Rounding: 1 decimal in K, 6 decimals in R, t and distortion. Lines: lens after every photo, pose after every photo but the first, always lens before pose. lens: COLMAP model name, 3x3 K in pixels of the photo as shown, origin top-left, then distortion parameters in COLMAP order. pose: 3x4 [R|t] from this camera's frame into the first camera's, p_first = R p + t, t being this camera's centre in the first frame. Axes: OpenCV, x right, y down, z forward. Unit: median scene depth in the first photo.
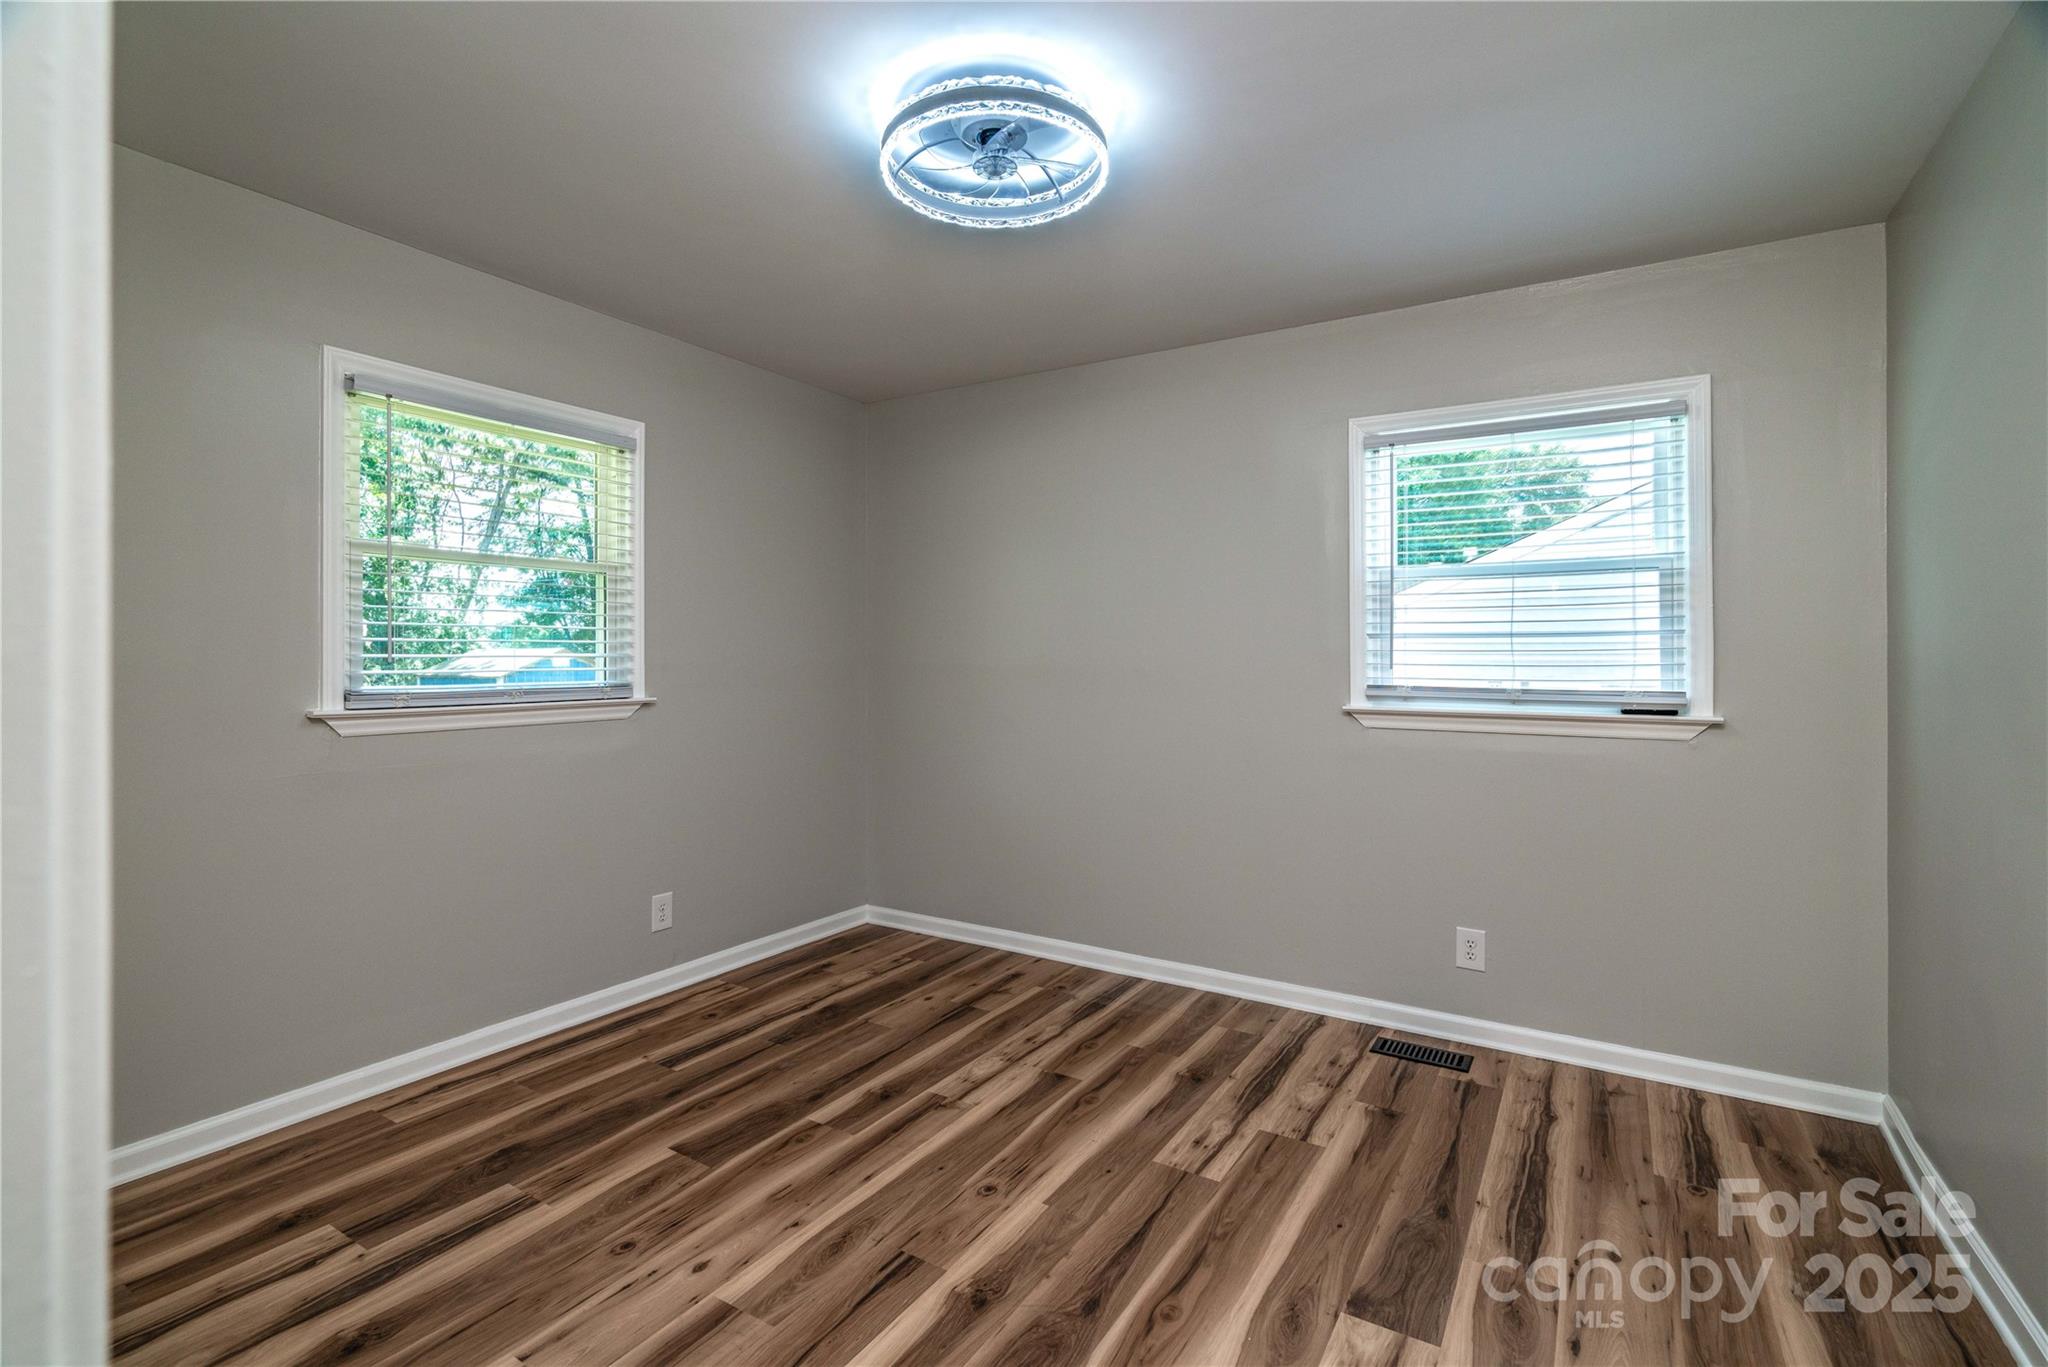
lens RADIAL K [[931.8, 0, 1037.3], [0, 931.8, 661.3], [0, 0, 1]] dist [-0.003879, 0.001035]
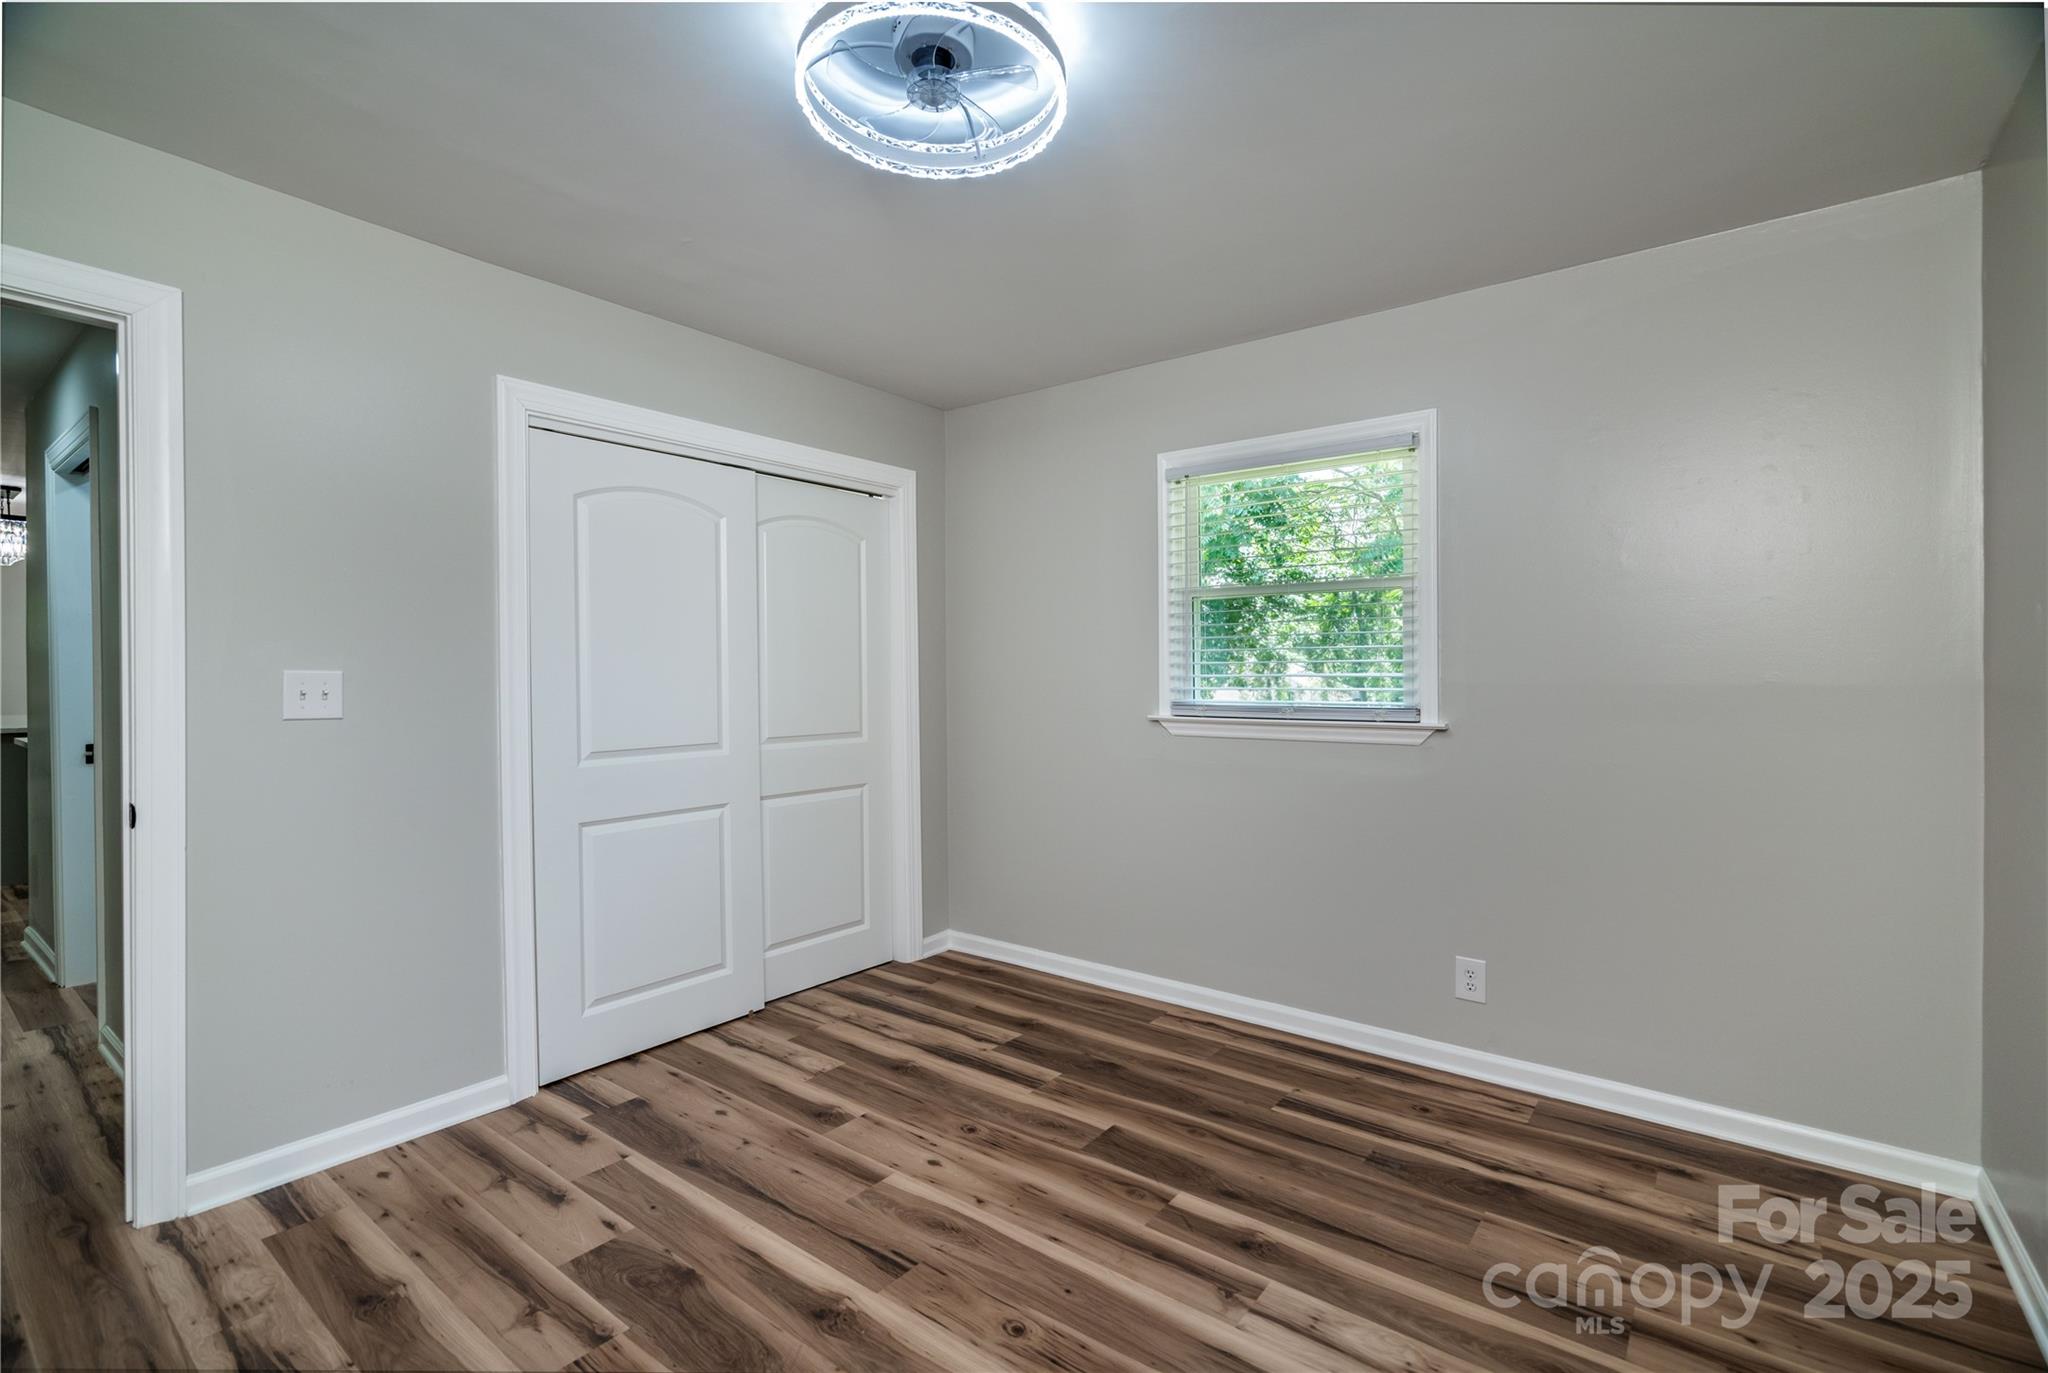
lens RADIAL K [[931.8, 0, 1036.2], [0, 931.8, 693.0], [0, 0, 1]] dist [-0.003879, 0.001035]
pose [[-0.109436, 0.012905, -0.993910, 0.645299], [-0.006051, 0.999889, 0.013649, 0.001695], [0.993975, 0.007508, -0.109345, 0.954894]]
